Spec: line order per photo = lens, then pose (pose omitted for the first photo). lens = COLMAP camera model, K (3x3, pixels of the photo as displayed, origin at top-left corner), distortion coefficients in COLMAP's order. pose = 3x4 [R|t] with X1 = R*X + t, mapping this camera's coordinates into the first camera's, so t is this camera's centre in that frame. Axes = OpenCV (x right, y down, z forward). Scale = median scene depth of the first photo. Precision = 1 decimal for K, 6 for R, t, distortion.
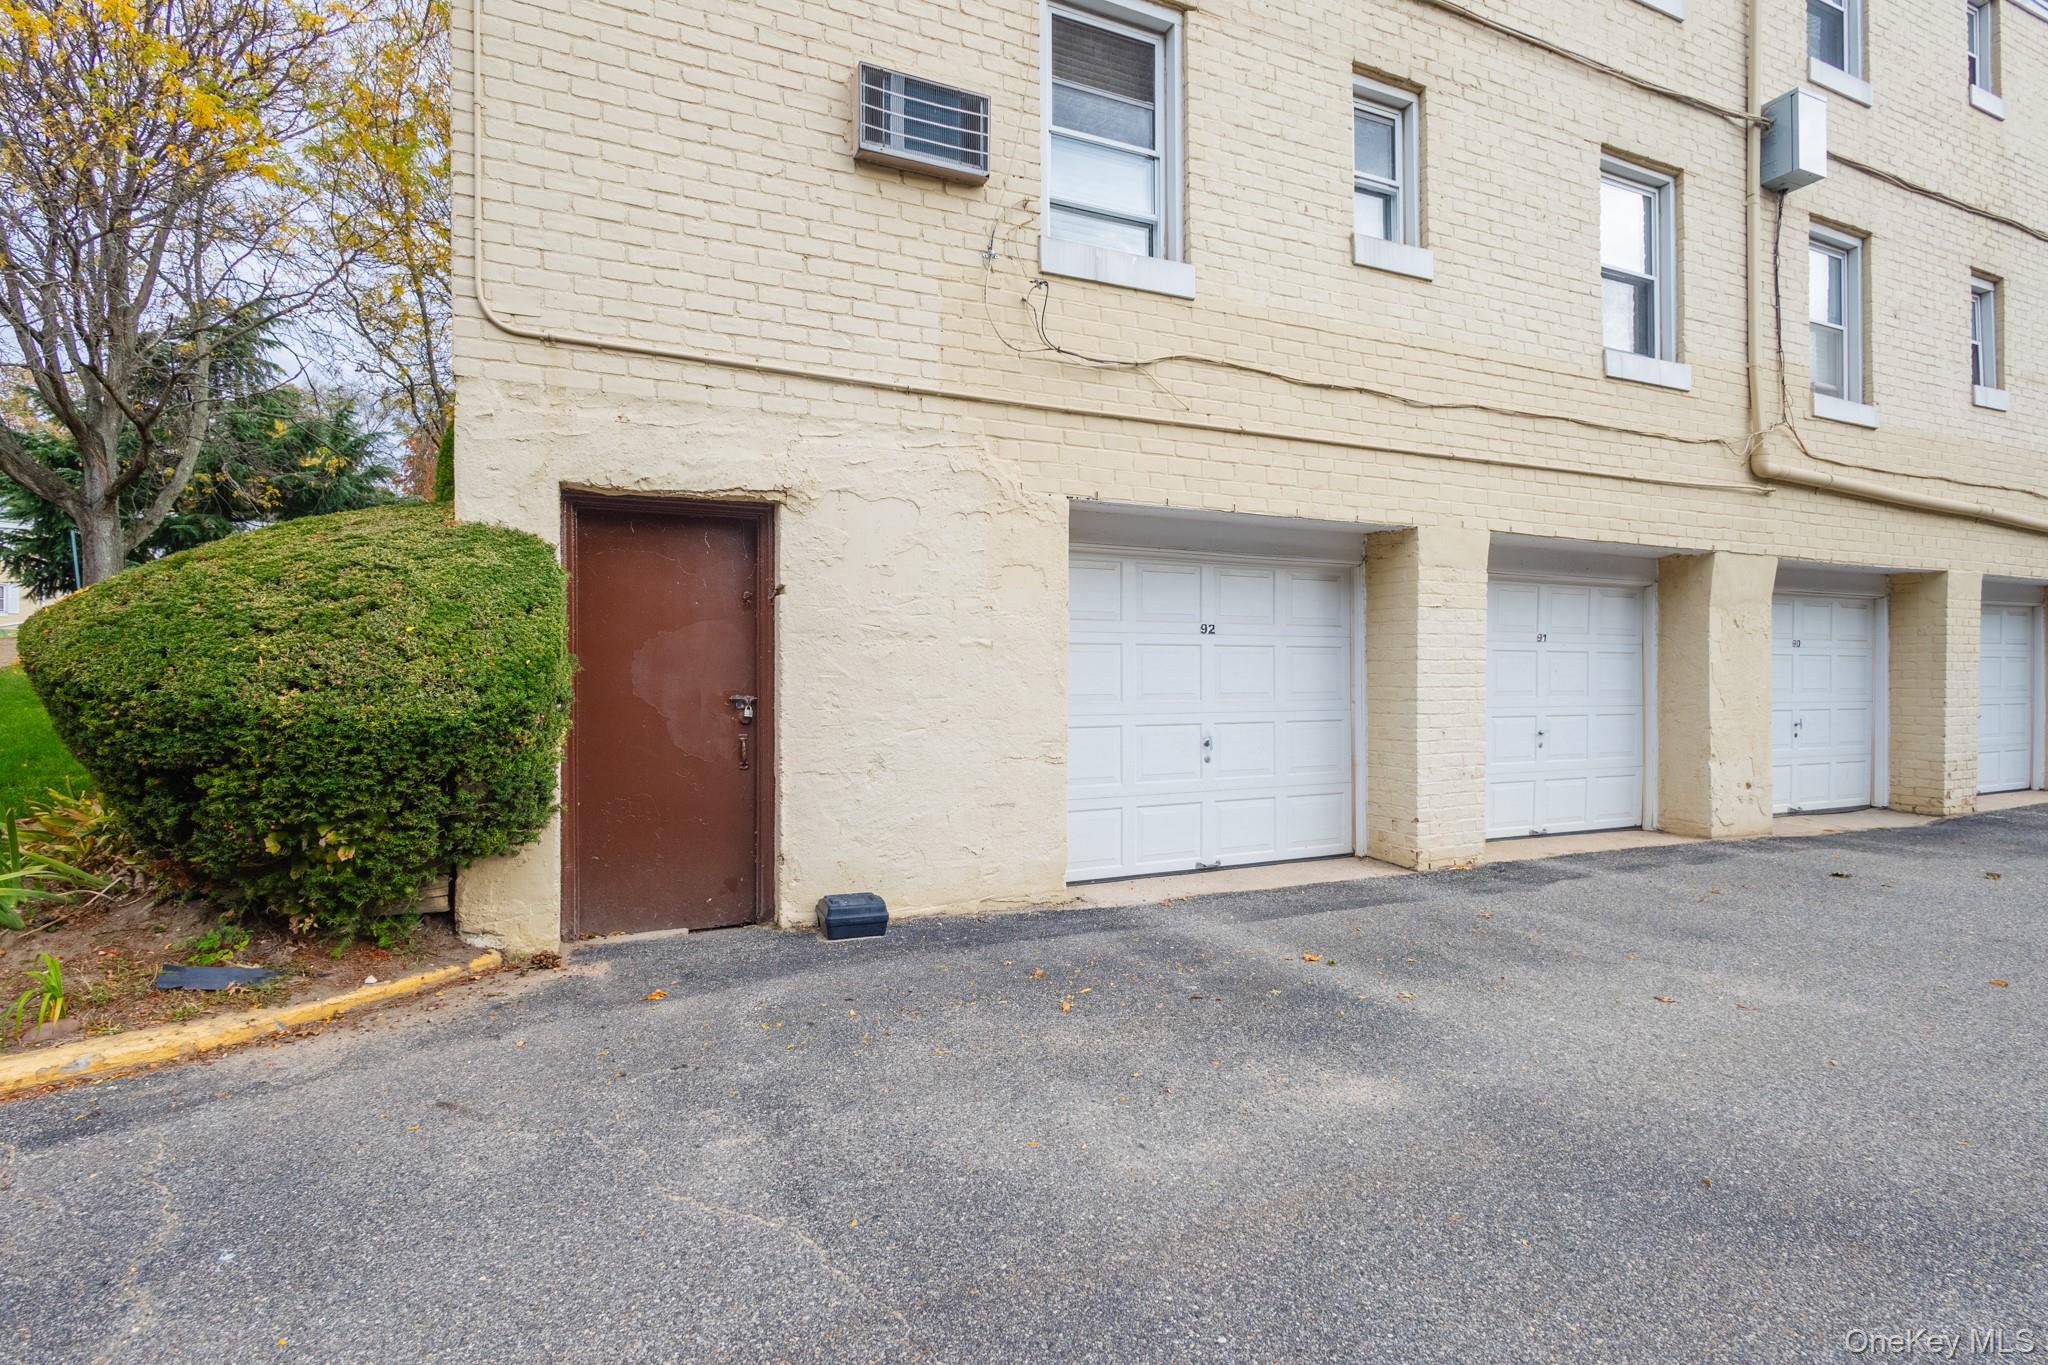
lens RADIAL K [[936.7, 0, 1005.1], [0, 936.7, 681.1], [0, 0, 1]] dist [0.007074, 0.000068]
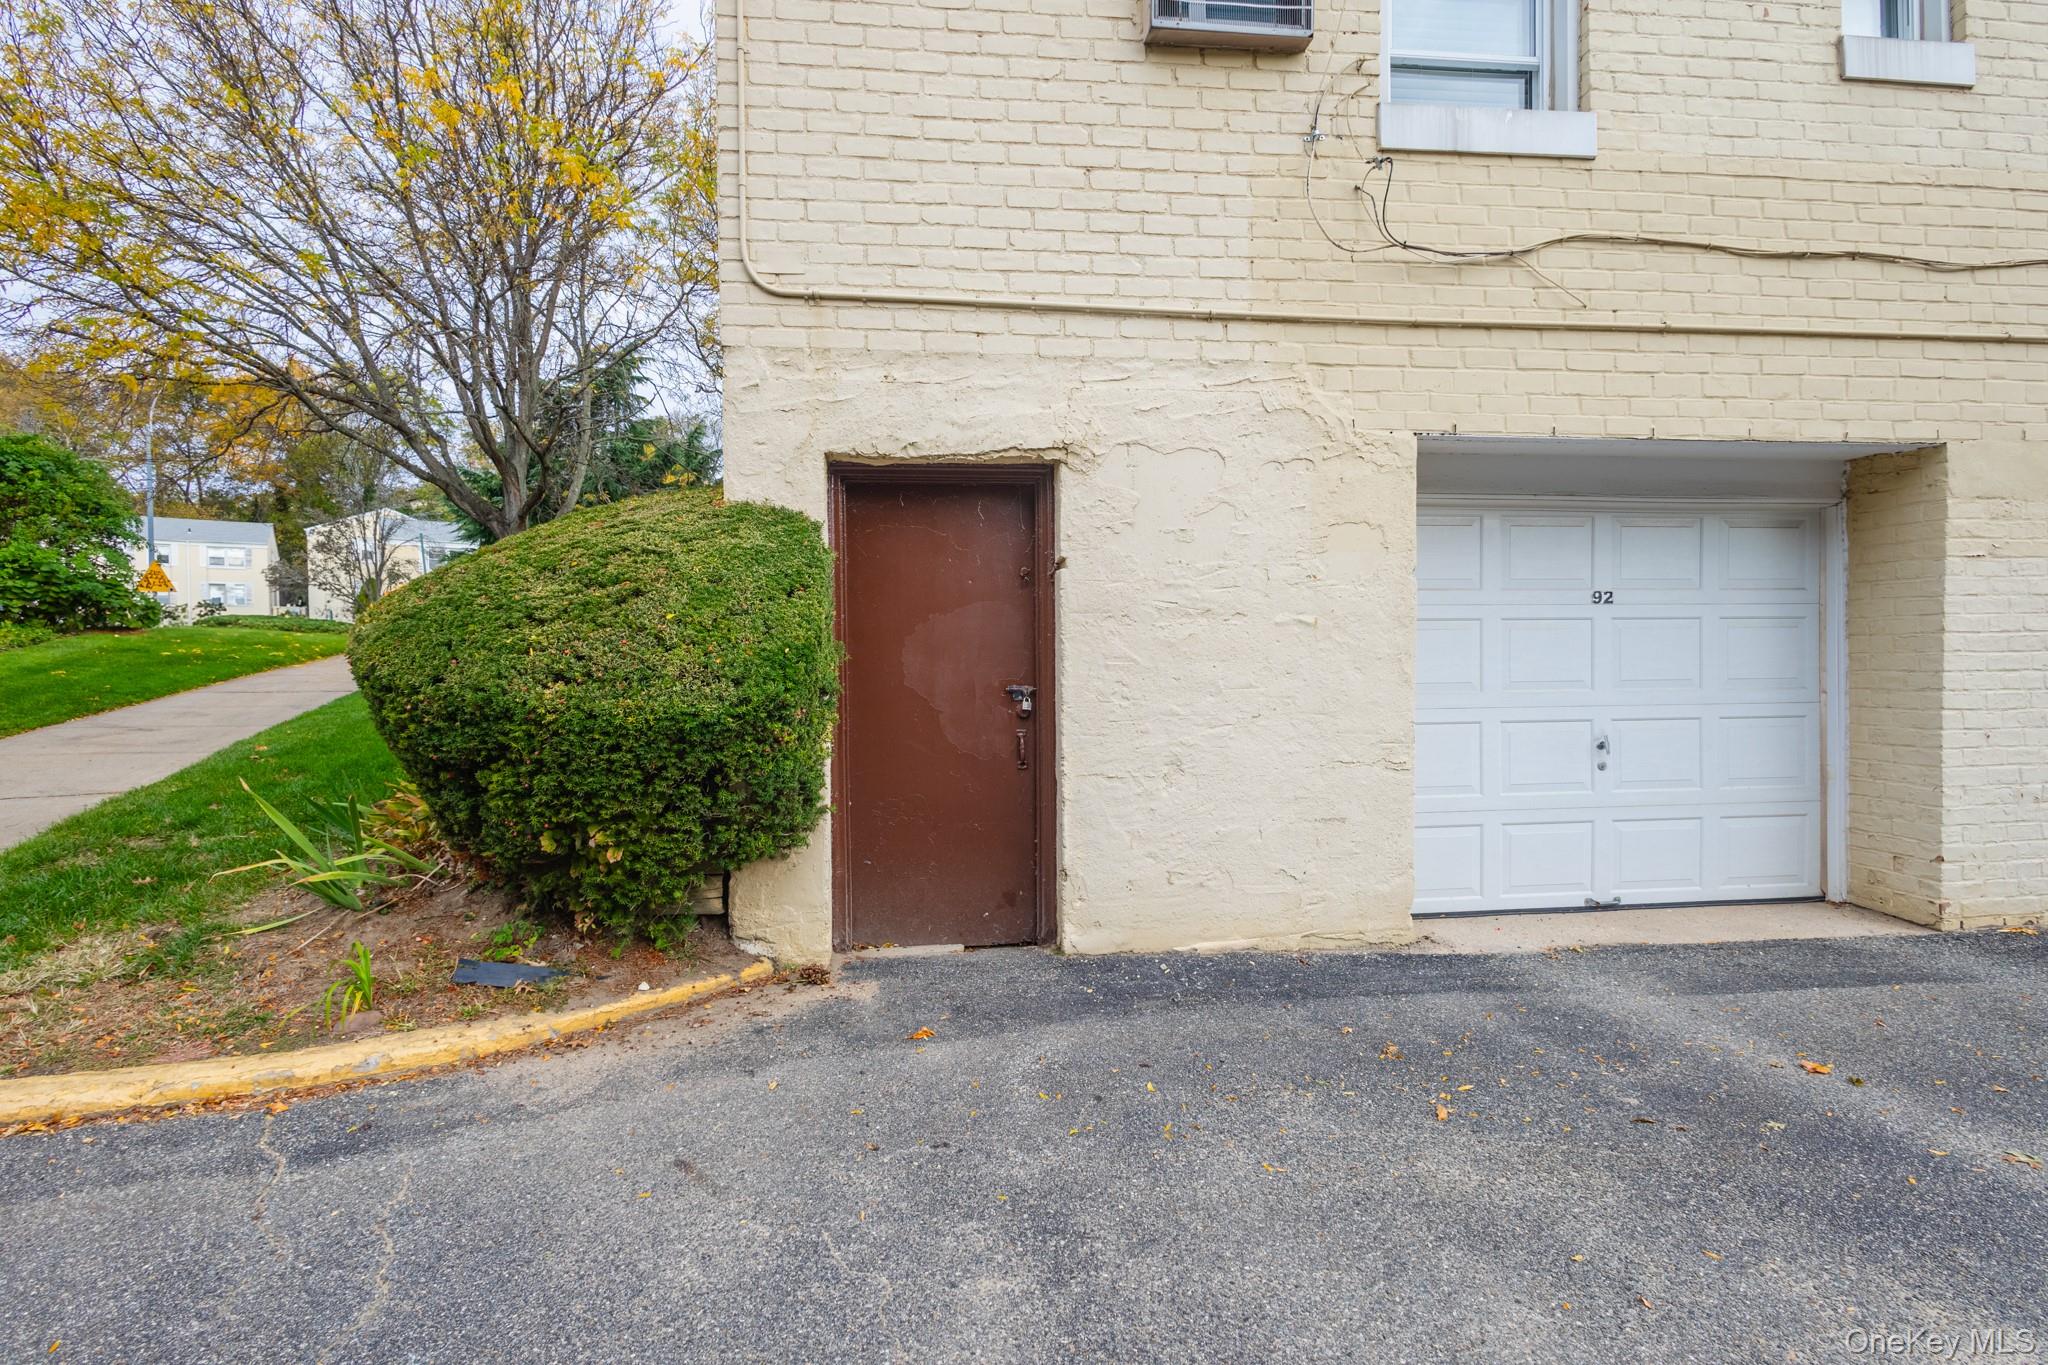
lens RADIAL K [[936.7, 0, 1005.1], [0, 936.7, 681.1], [0, 0, 1]] dist [0.007074, 0.000068]
pose [[0.954649, -0.002057, -0.297728, -0.033418], [0.006914, 0.999860, 0.015264, -0.002641], [0.297655, -0.016630, 0.954529, 0.165006]]
